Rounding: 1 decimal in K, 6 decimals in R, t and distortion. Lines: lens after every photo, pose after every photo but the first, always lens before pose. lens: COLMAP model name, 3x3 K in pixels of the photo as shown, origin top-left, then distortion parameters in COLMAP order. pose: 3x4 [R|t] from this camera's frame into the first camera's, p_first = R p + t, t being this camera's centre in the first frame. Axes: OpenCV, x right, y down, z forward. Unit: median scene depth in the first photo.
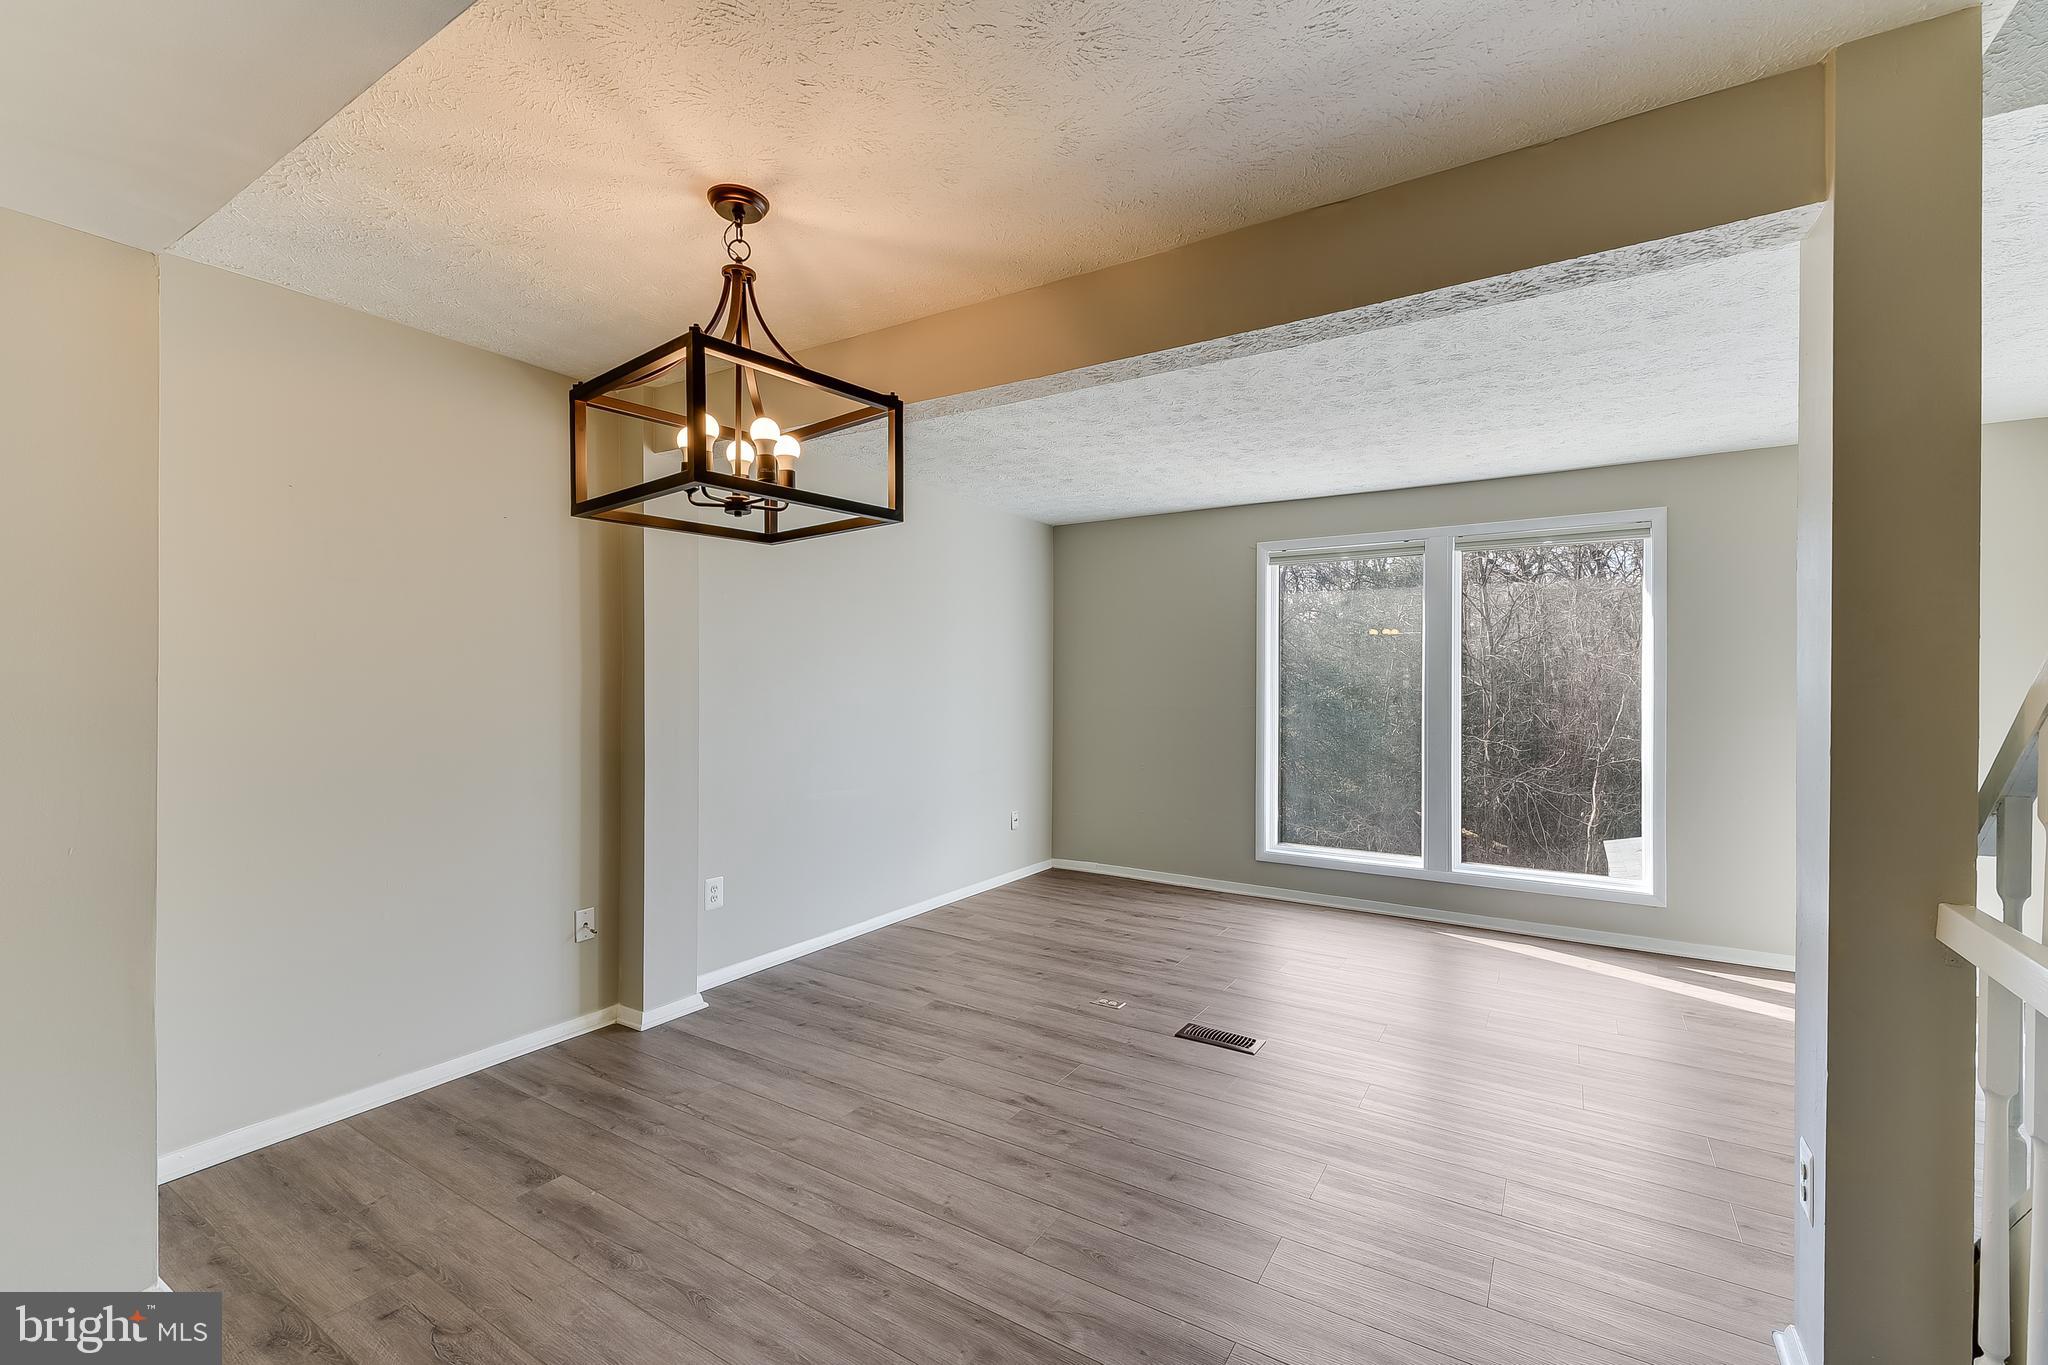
lens RADIAL K [[871.5, 0, 1012.0], [0, 871.5, 682.8], [0, 0, 1]] dist [0.021773, -0.007135]
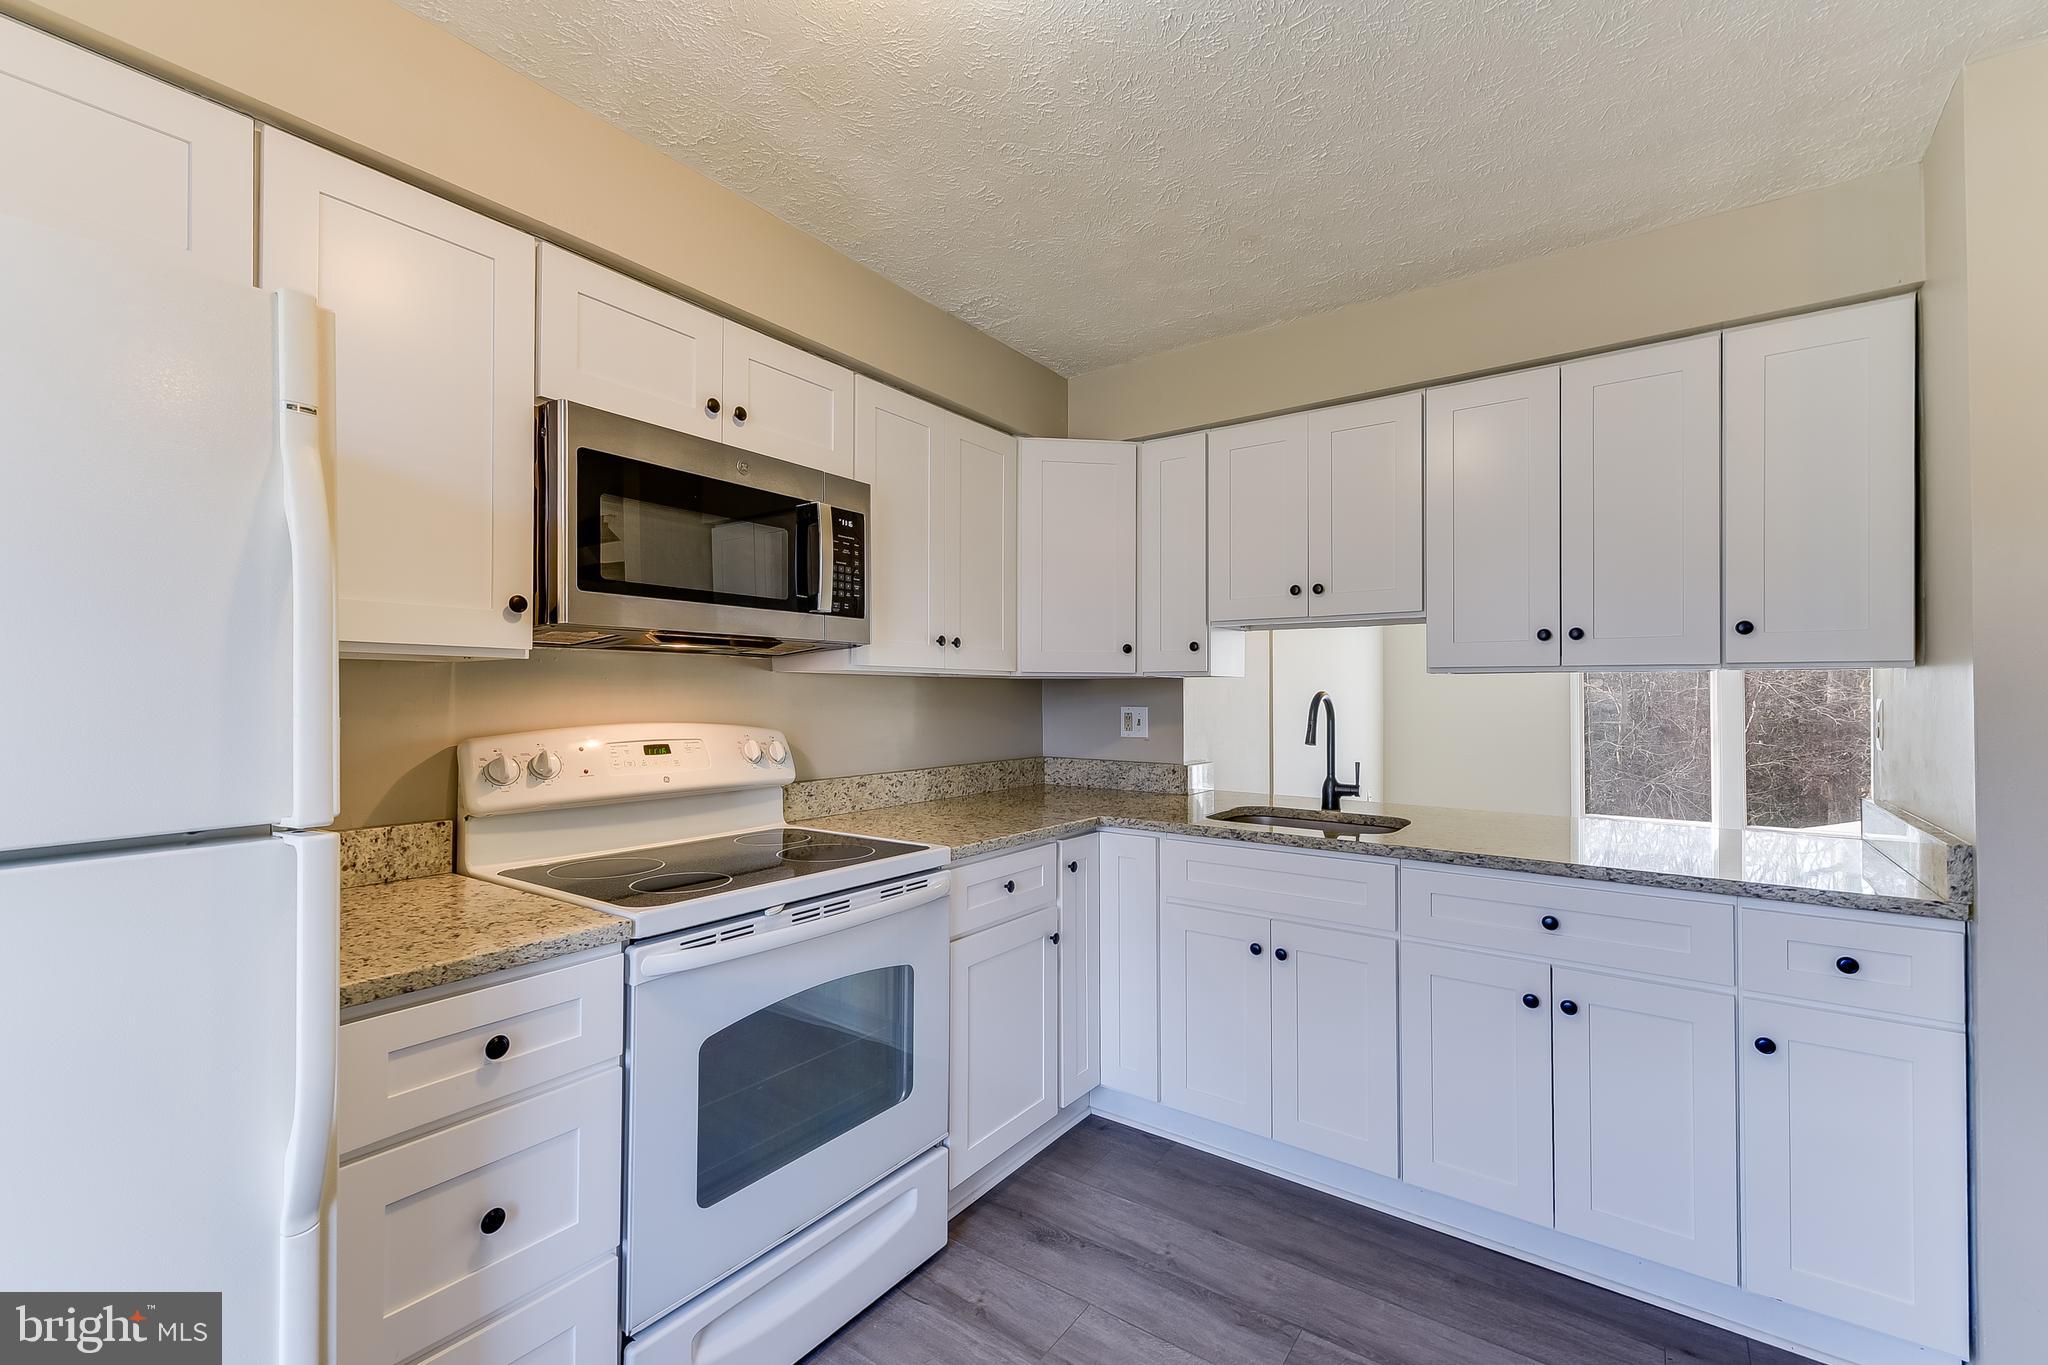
lens RADIAL K [[878.5, 0, 1017.4], [0, 878.5, 688.7], [0, 0, 1]] dist [0.019464, -0.008621]
pose [[0.997753, -0.003373, -0.066912, -0.706556], [0.003025, 0.999981, -0.005303, -0.005116], [0.066928, 0.005088, 0.997745, -0.608519]]
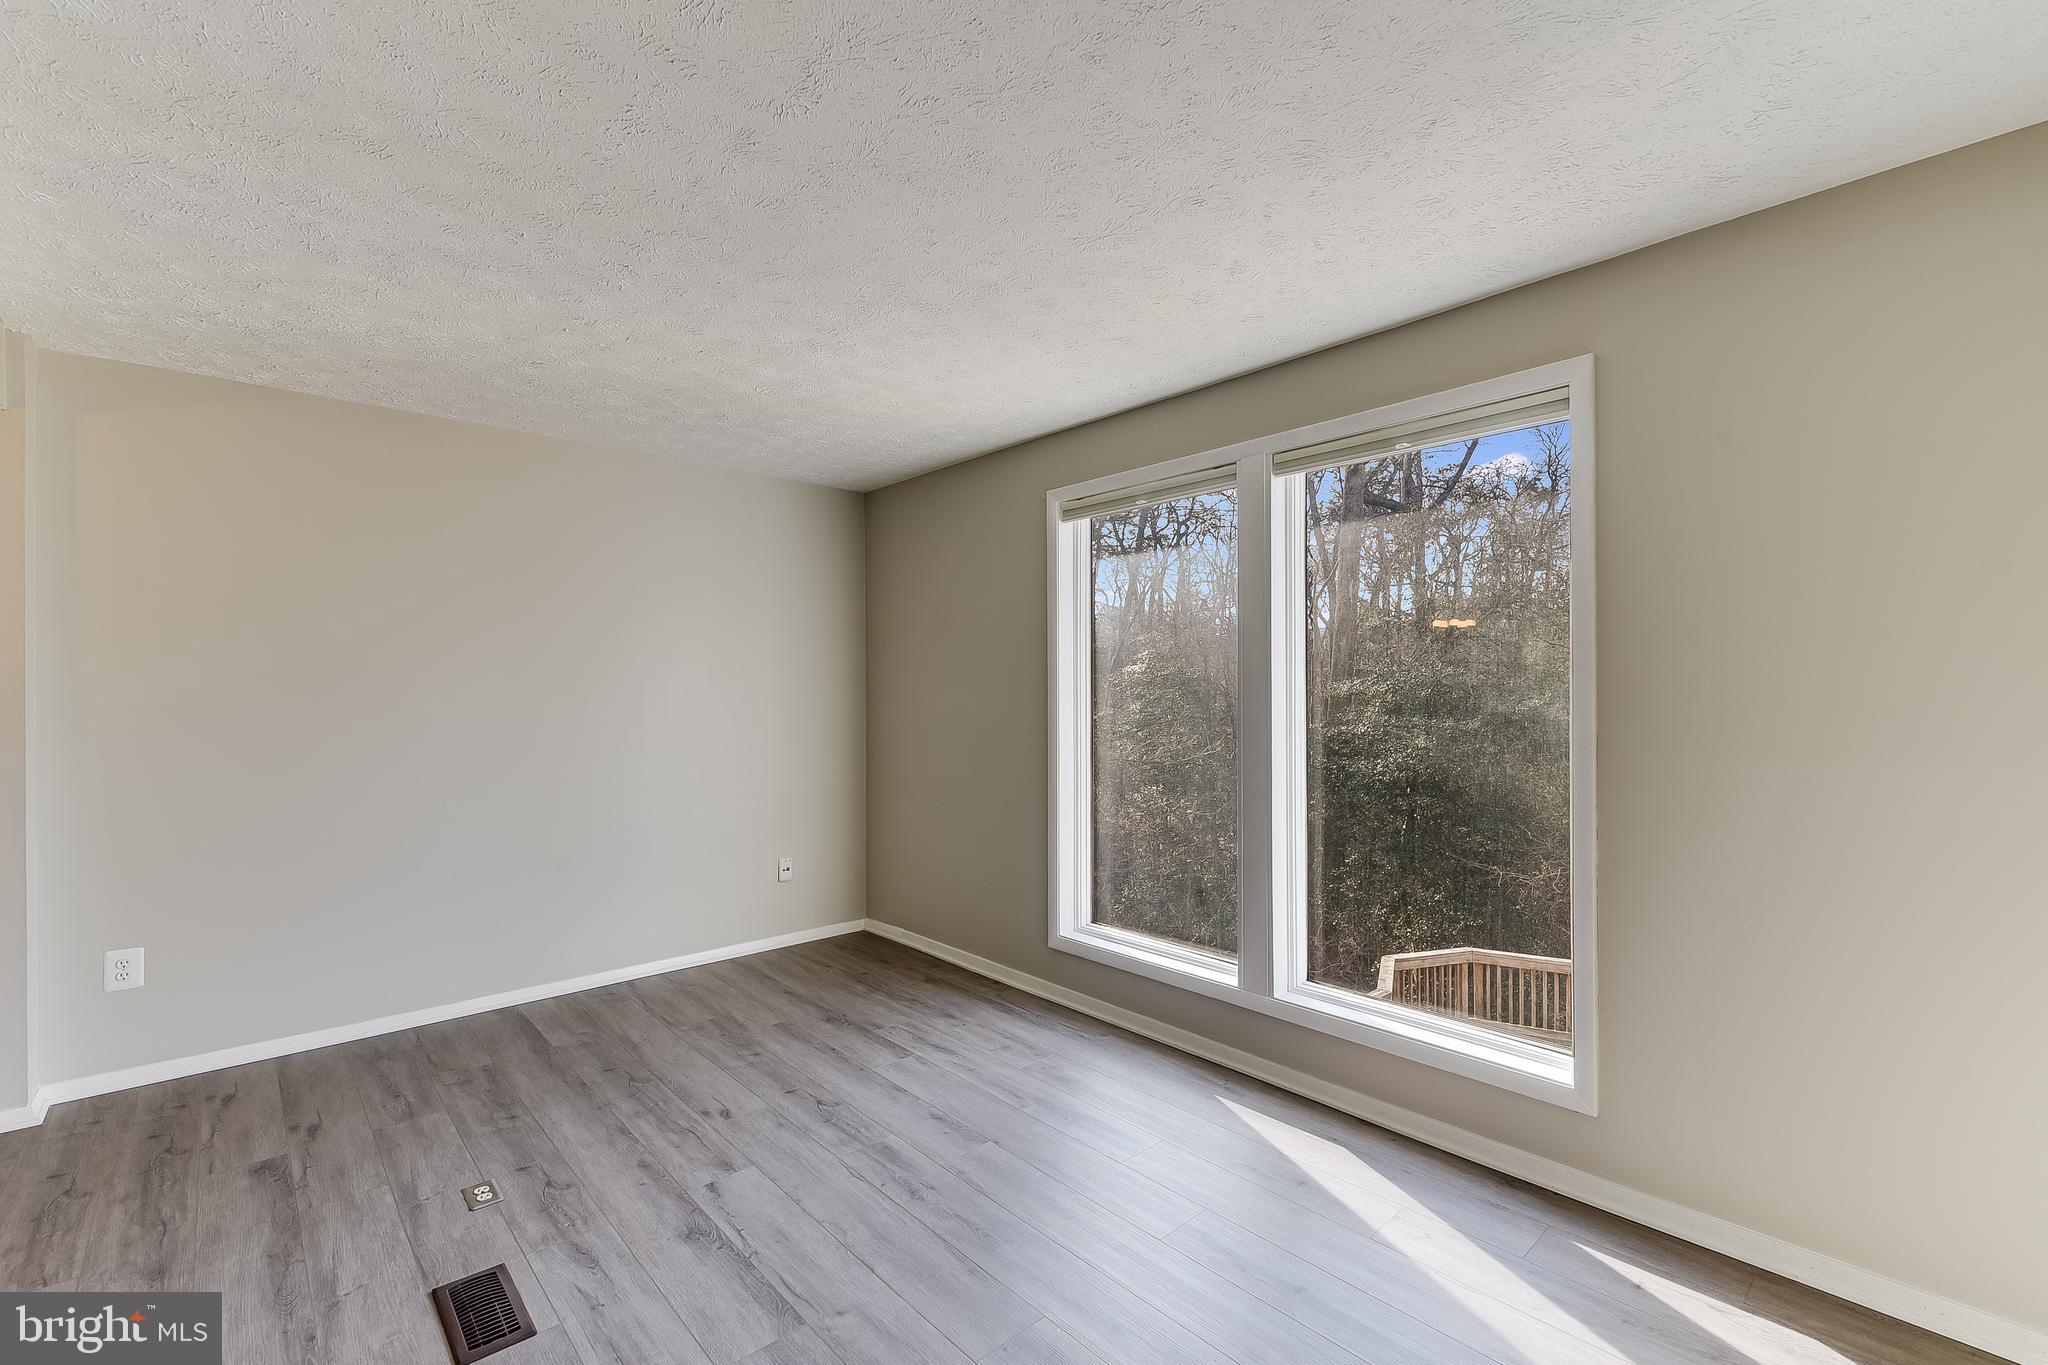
lens RADIAL K [[878.5, 0, 1017.4], [0, 878.5, 688.7], [0, 0, 1]] dist [0.019464, -0.008621]
pose [[0.963531, -0.007522, -0.267491, 0.634645], [0.006566, 0.999968, -0.004468, 0.000884], [0.267516, 0.002549, 0.963550, 0.455456]]
